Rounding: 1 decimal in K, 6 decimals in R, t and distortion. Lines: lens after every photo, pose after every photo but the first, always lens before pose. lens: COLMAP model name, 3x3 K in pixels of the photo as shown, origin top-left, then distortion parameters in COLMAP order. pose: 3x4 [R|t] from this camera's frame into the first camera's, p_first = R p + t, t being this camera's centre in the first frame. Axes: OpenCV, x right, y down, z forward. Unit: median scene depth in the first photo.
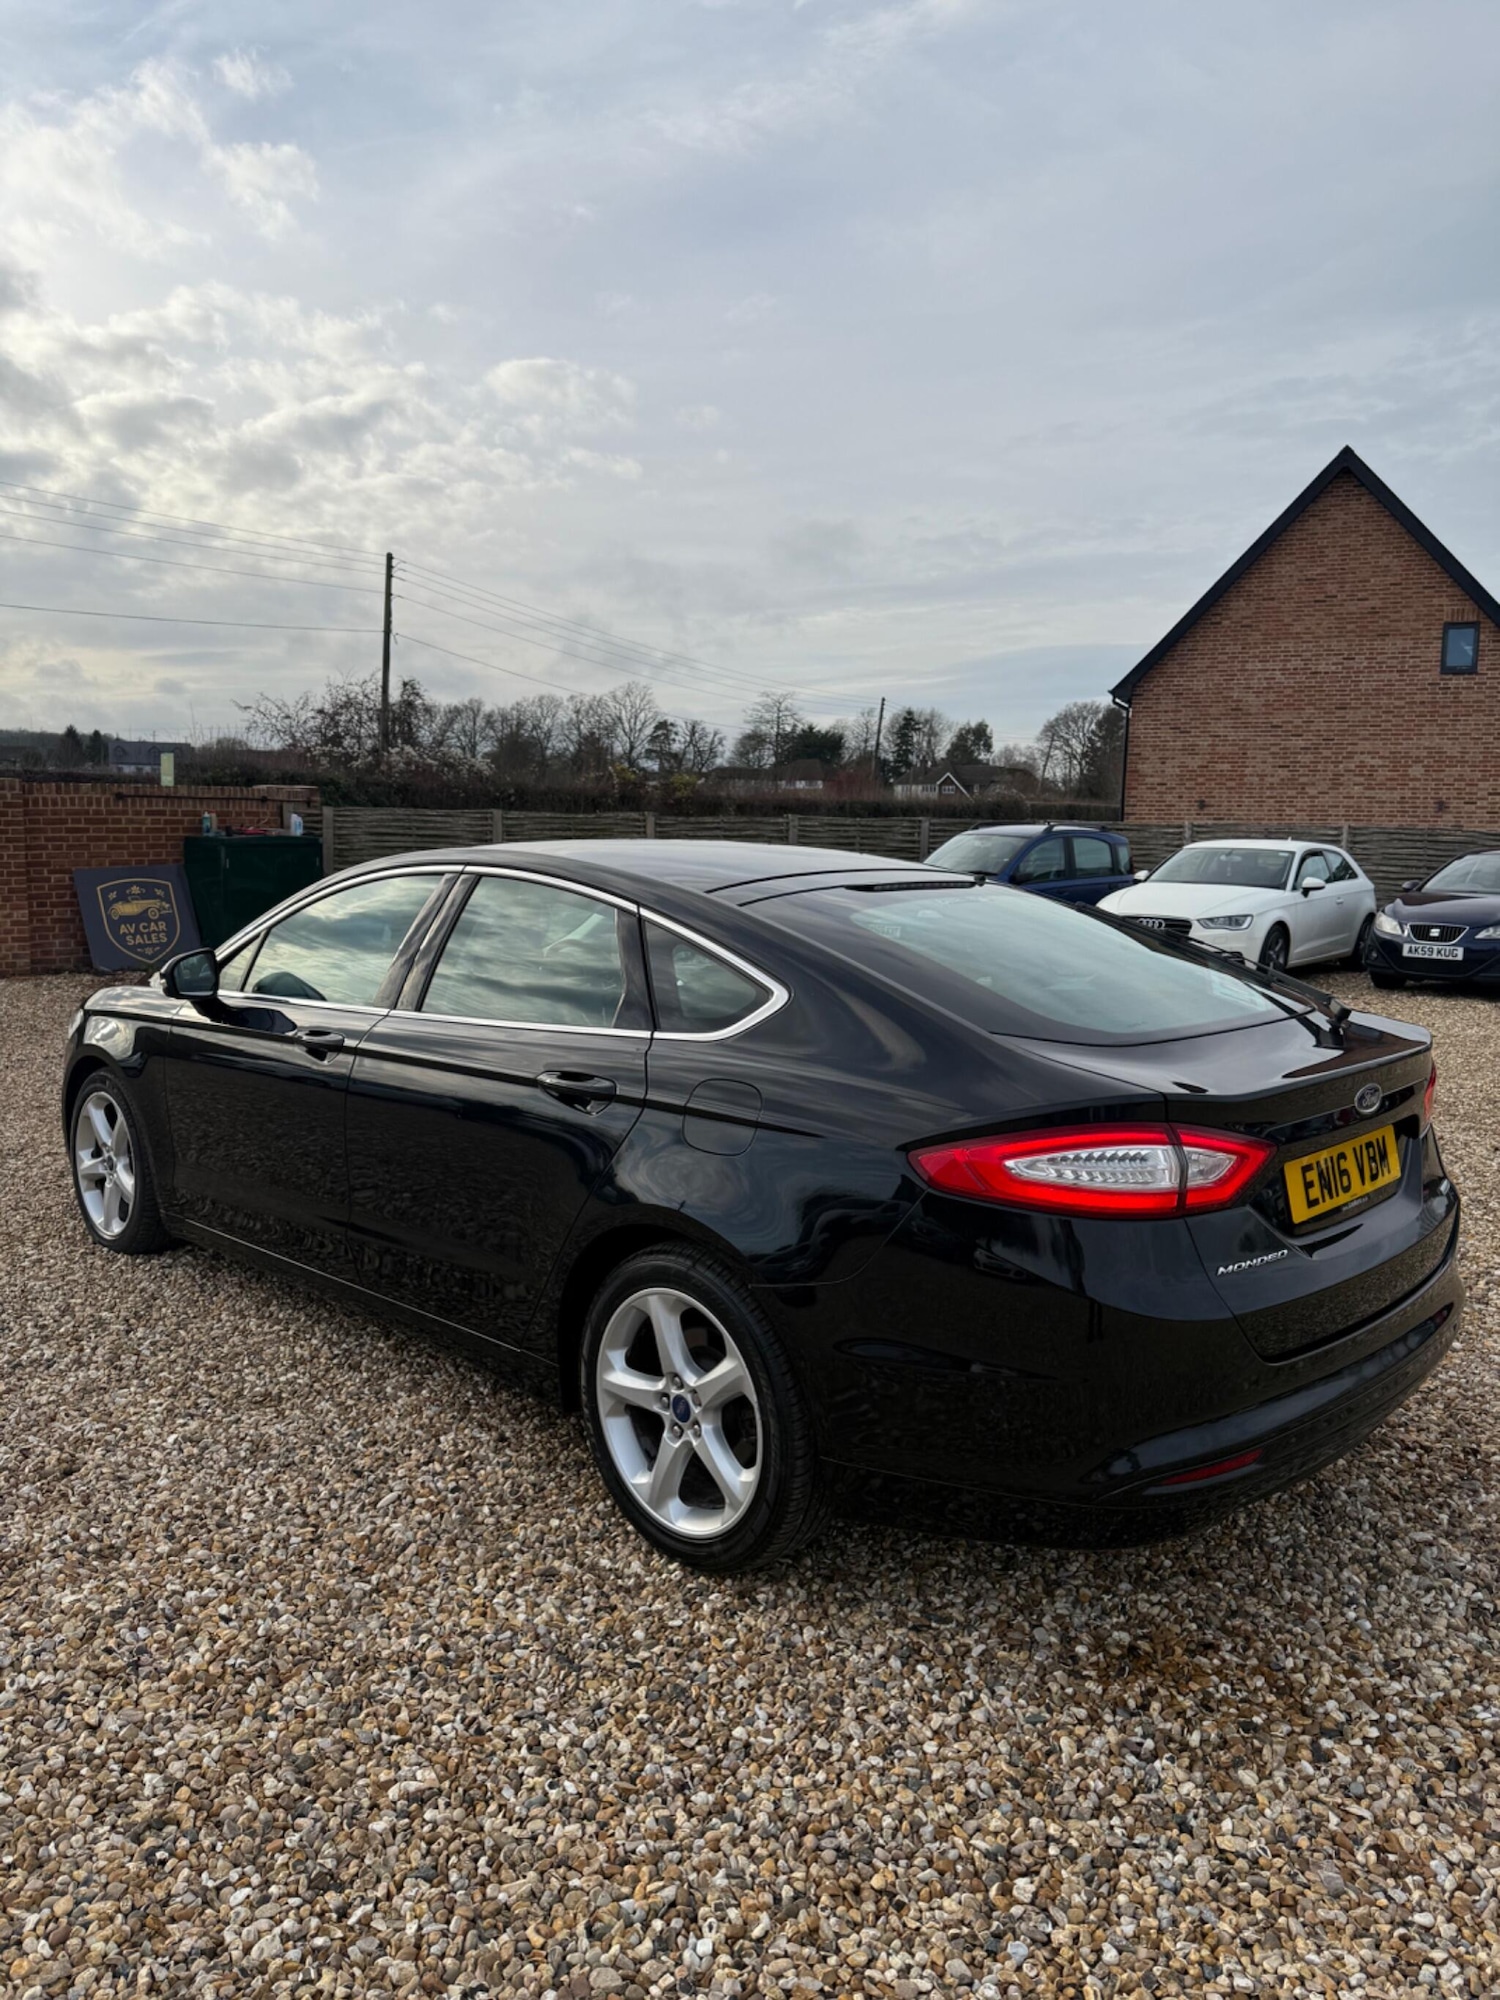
lens RADIAL K [[1548.1, 0, 768.7], [0, 1548.1, 975.5], [0, 0, 1]] dist [0.007175, -0.005238]
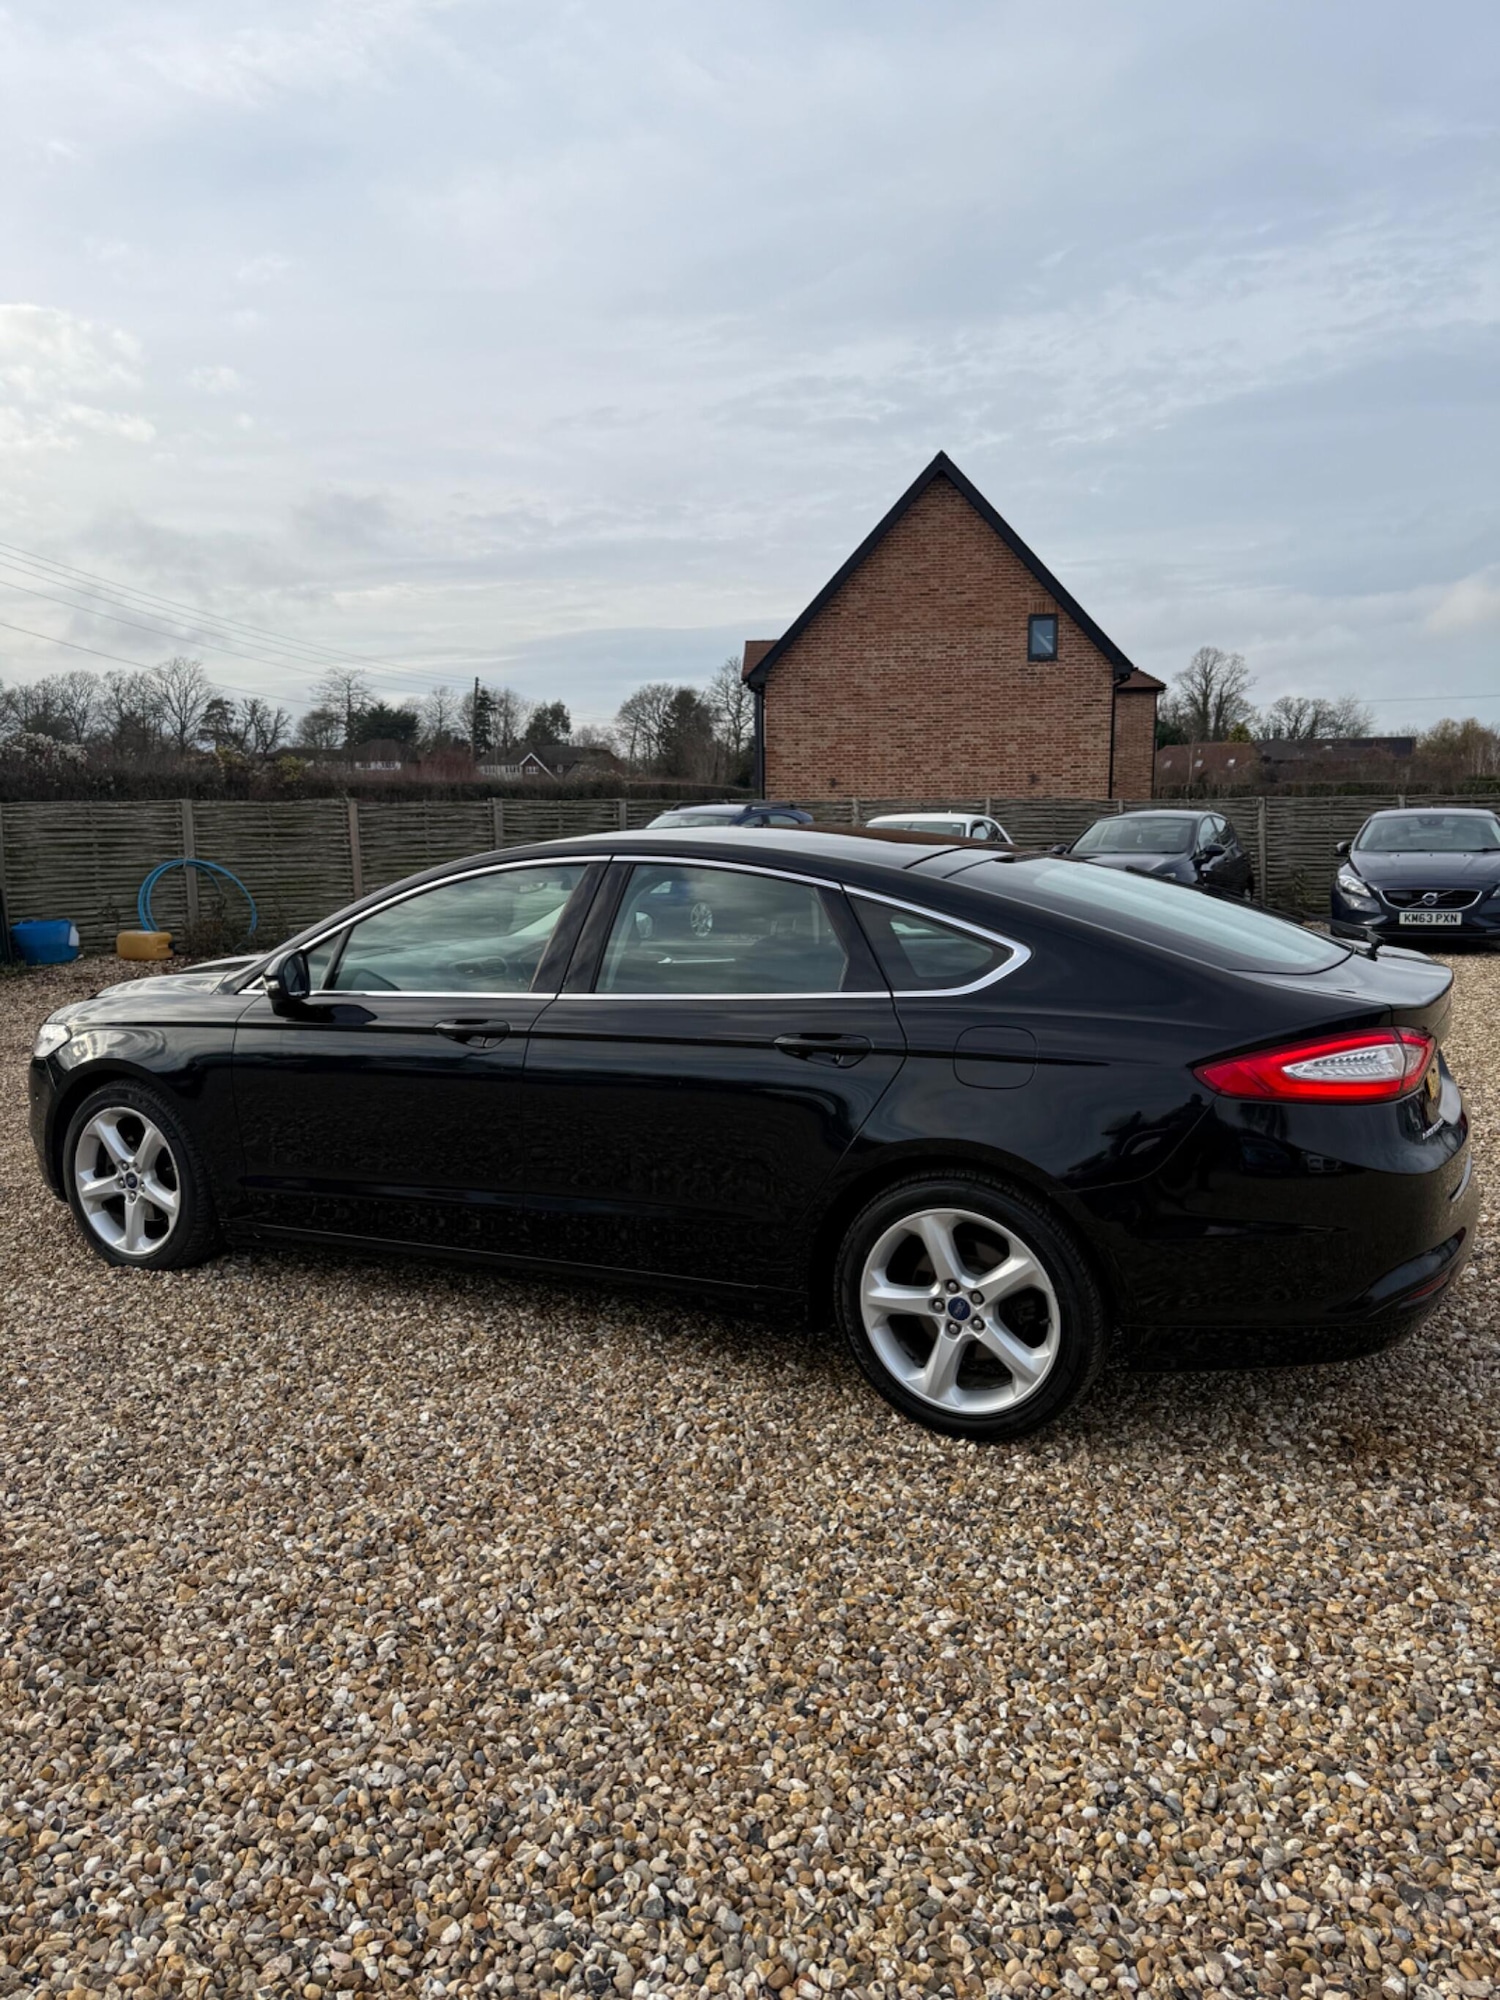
lens RADIAL K [[1517.5, 0, 719.7], [0, 1517.5, 998.8], [0, 0, 1]] dist [0.061537, -0.096080]
pose [[0.961071, -0.053164, 0.271140, -0.044306], [0.044730, 0.998306, 0.037199, -0.000380], [-0.272658, -0.023623, 0.961821, -0.004250]]
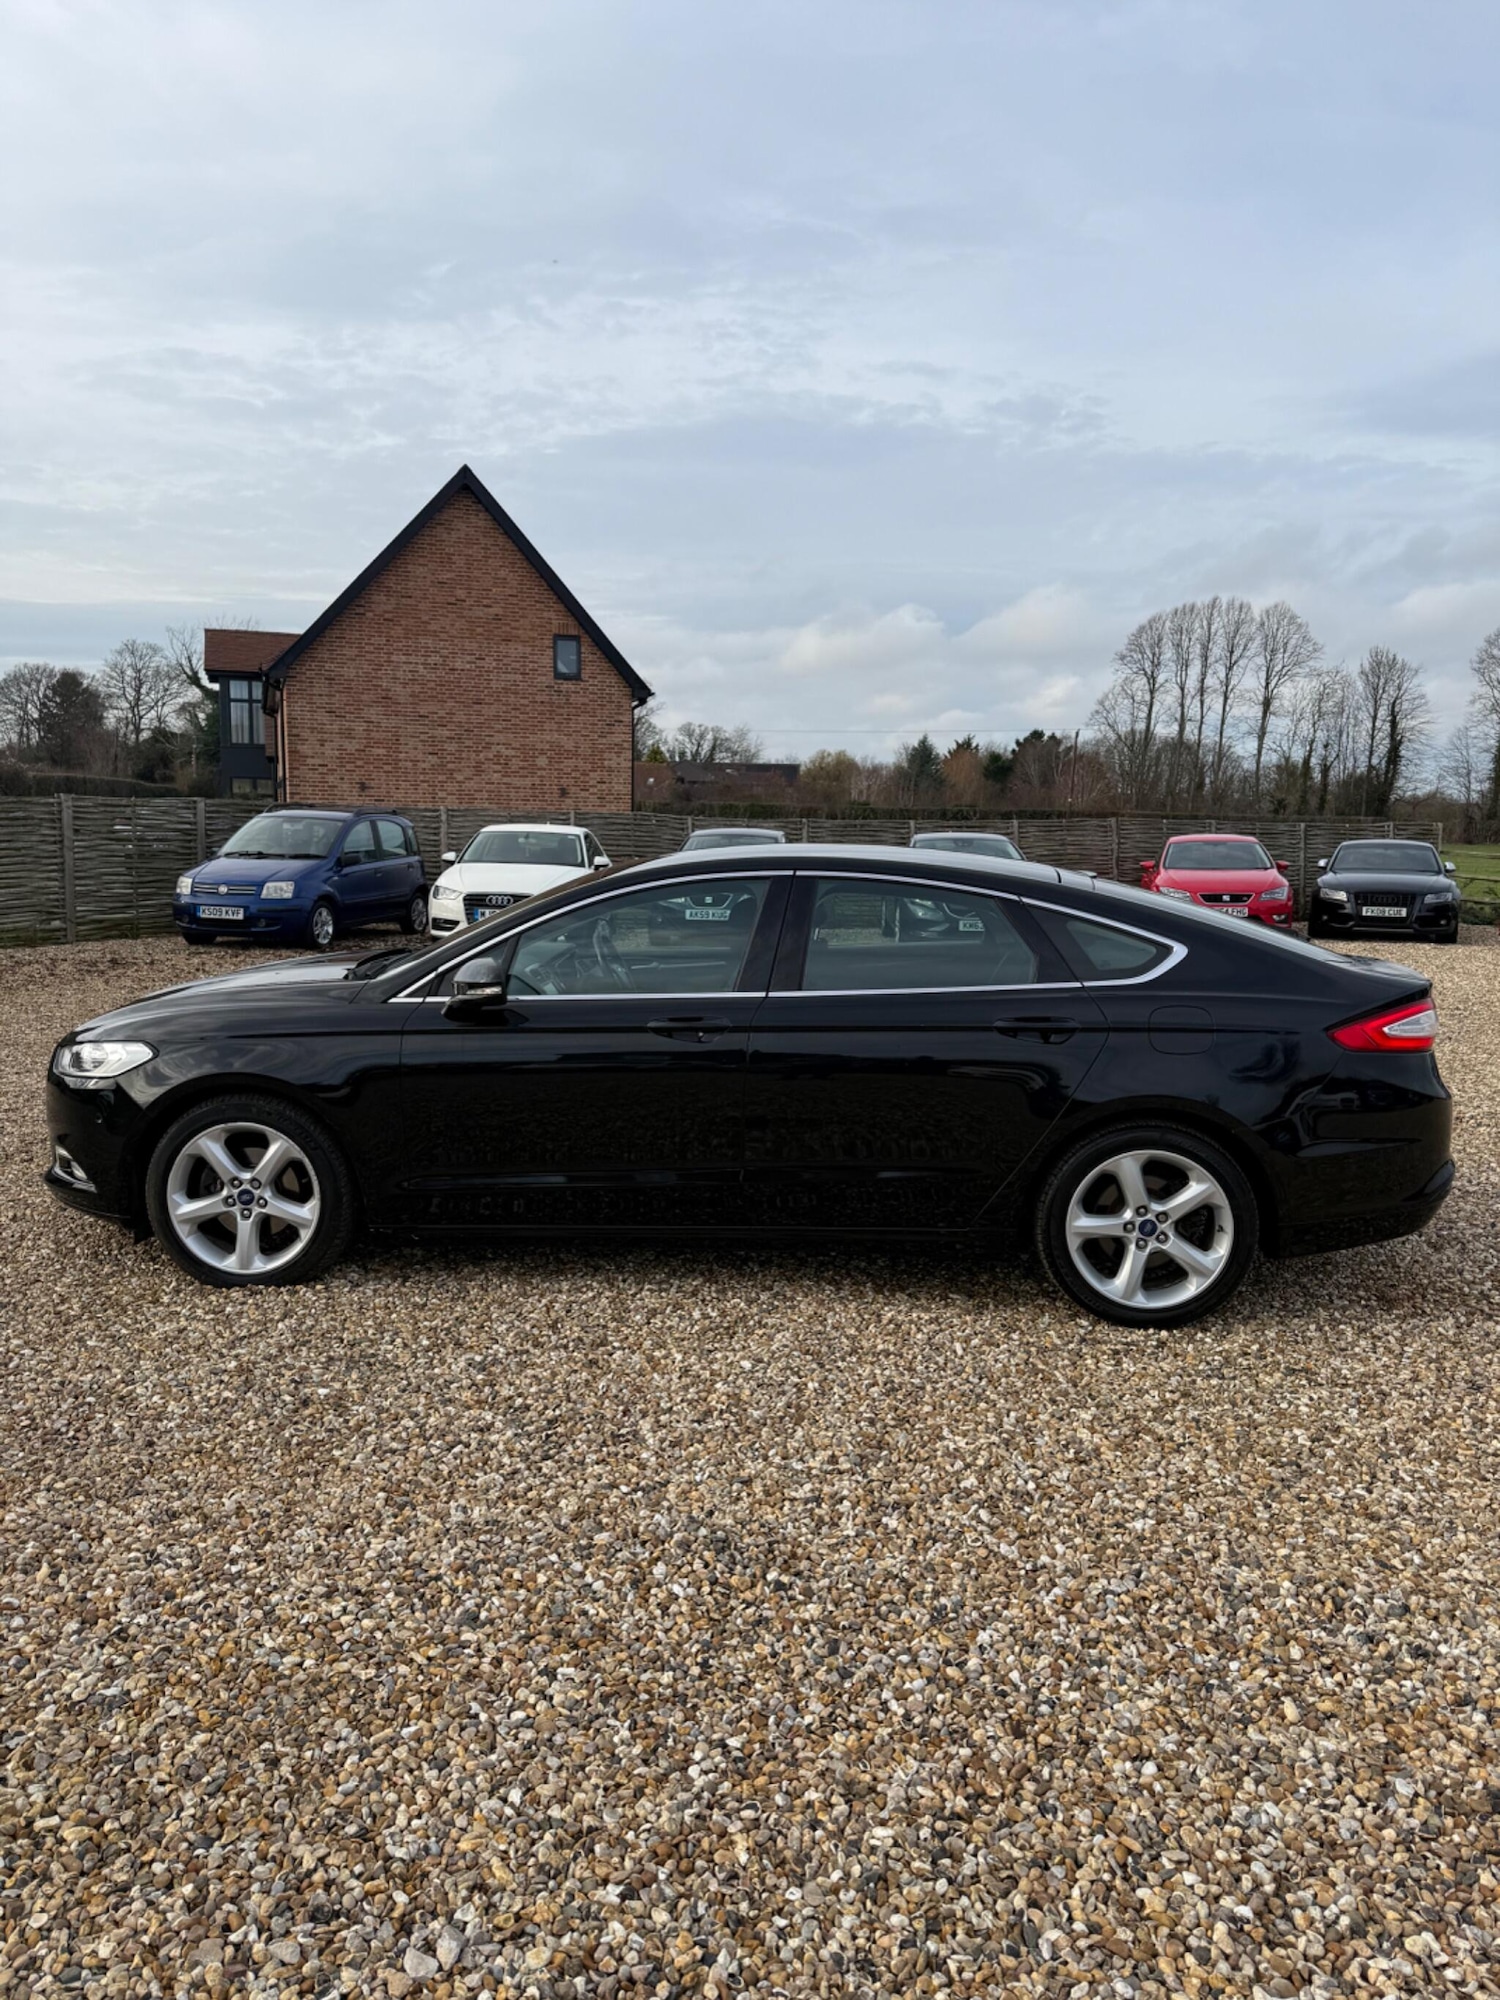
lens RADIAL K [[1539.8, 0, 750.8], [0, 1539.8, 1003.1], [0, 0, 1]] dist [0.100991, -0.242289]
pose [[0.751747, -0.074090, 0.655276, -0.111052], [0.050698, 0.997221, 0.054590, -0.003267], [-0.657499, -0.007817, 0.753415, 0.010655]]
